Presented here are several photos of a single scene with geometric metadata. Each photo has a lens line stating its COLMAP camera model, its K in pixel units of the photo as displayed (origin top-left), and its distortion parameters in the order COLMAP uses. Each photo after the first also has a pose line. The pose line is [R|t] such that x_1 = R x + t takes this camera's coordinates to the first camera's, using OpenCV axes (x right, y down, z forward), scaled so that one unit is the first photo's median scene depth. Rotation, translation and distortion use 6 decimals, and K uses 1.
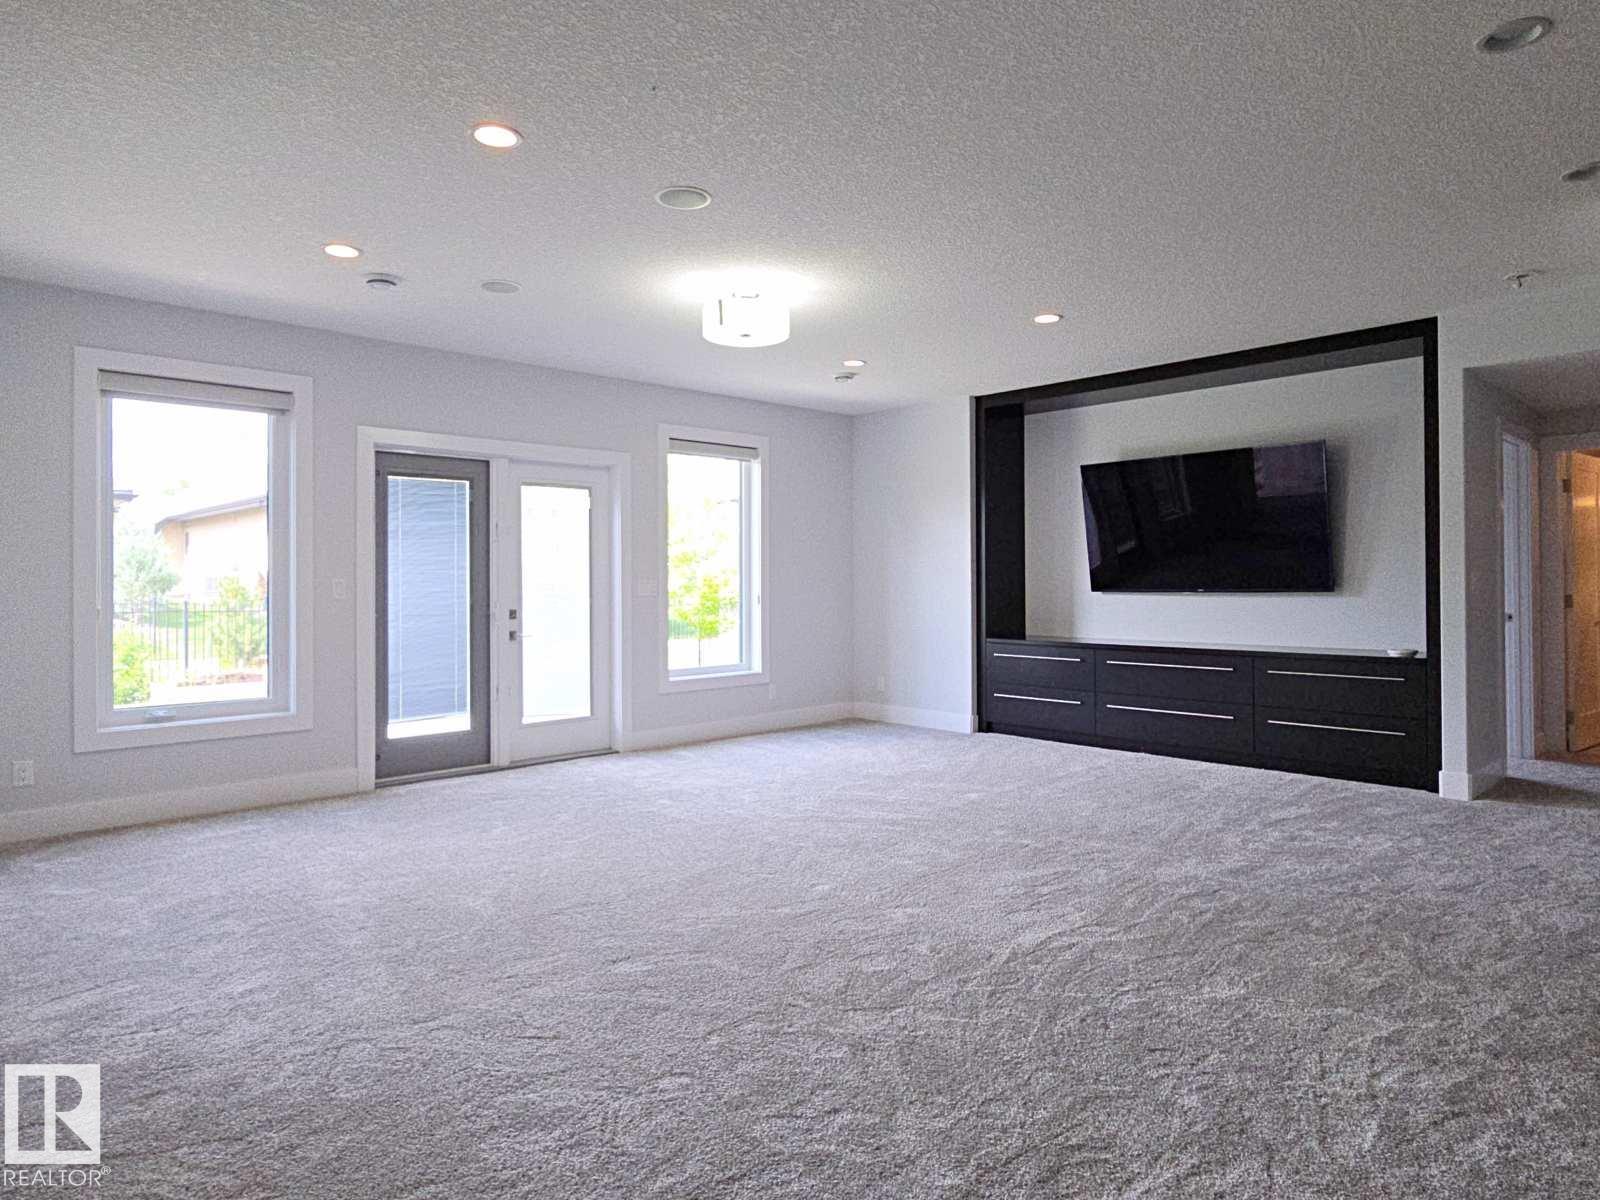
lens RADIAL K [[985.2, 0, 800.0], [0, 985.2, 600.0], [0, 0, 1]] dist [-0.005744, -0.000792]
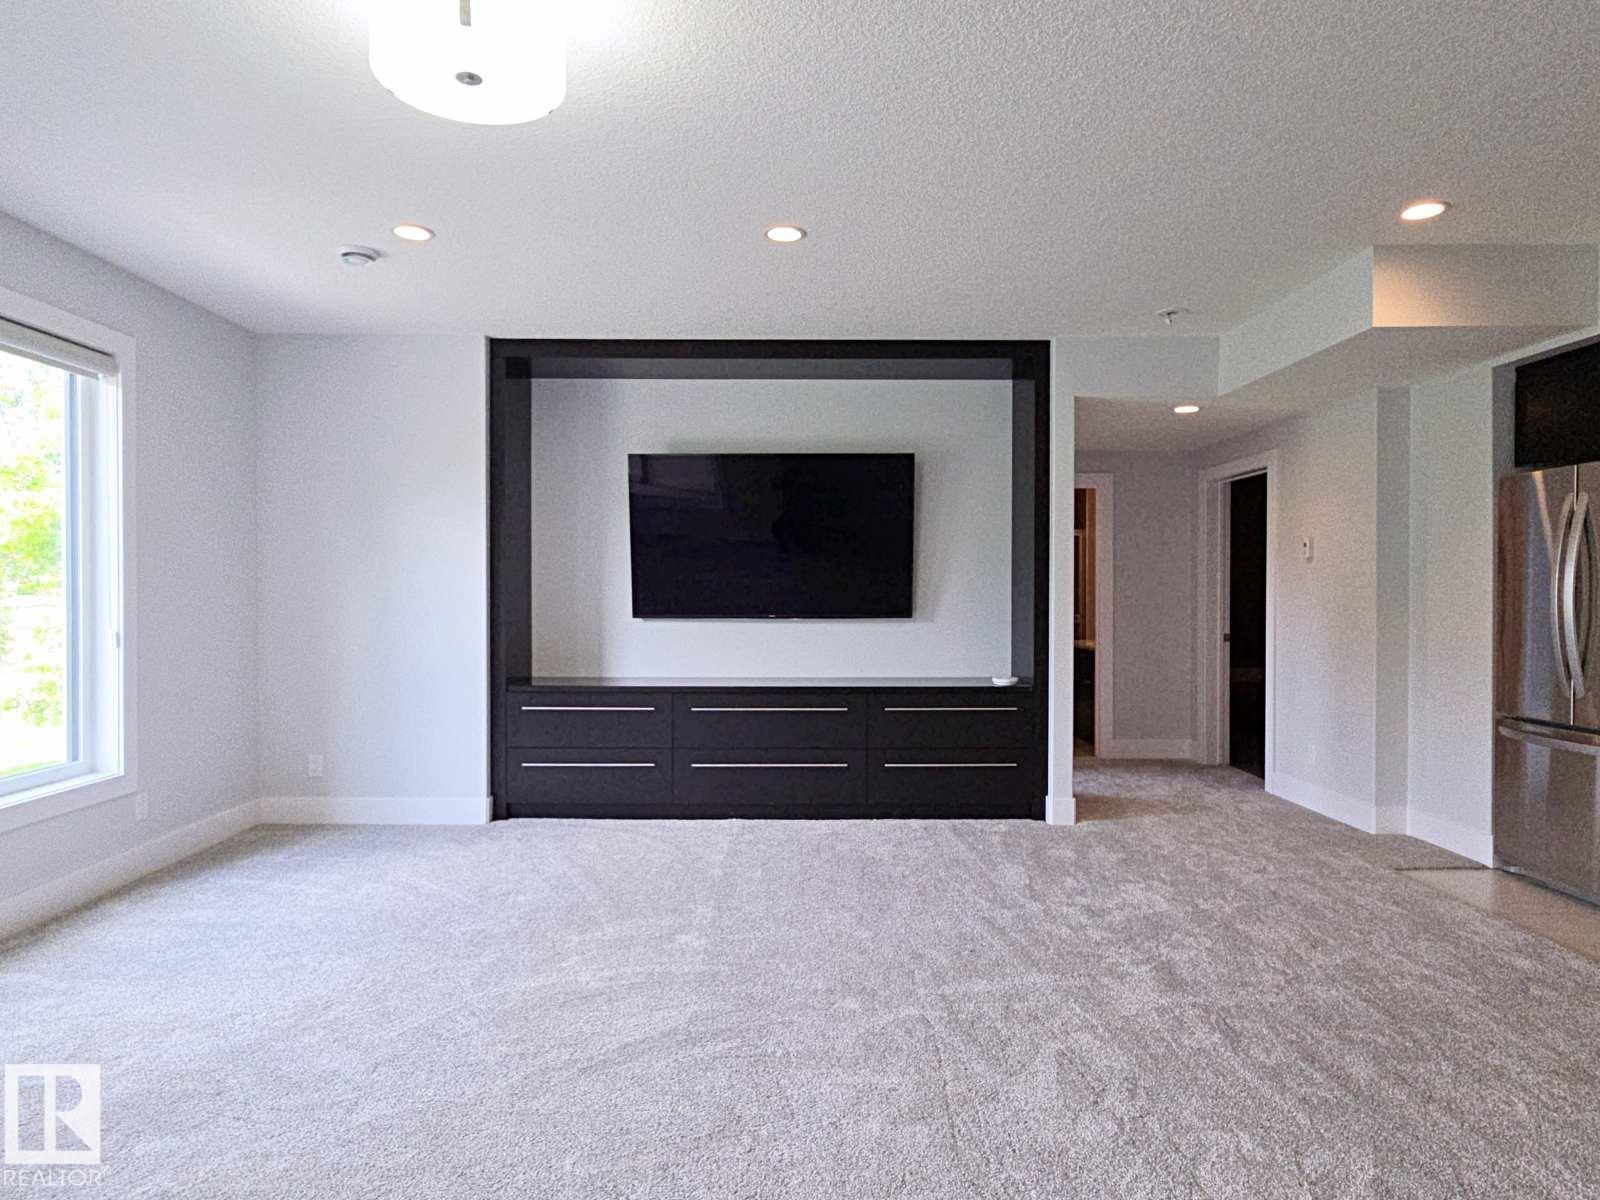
lens RADIAL K [[985.2, 0, 800.0], [0, 985.2, 600.0], [0, 0, 1]] dist [-0.005744, -0.000792]
pose [[0.679244, 0.003761, 0.733903, -0.185366], [0.006585, 0.999915, -0.011219, -0.012466], [-0.733883, 0.012453, 0.679162, 0.376270]]
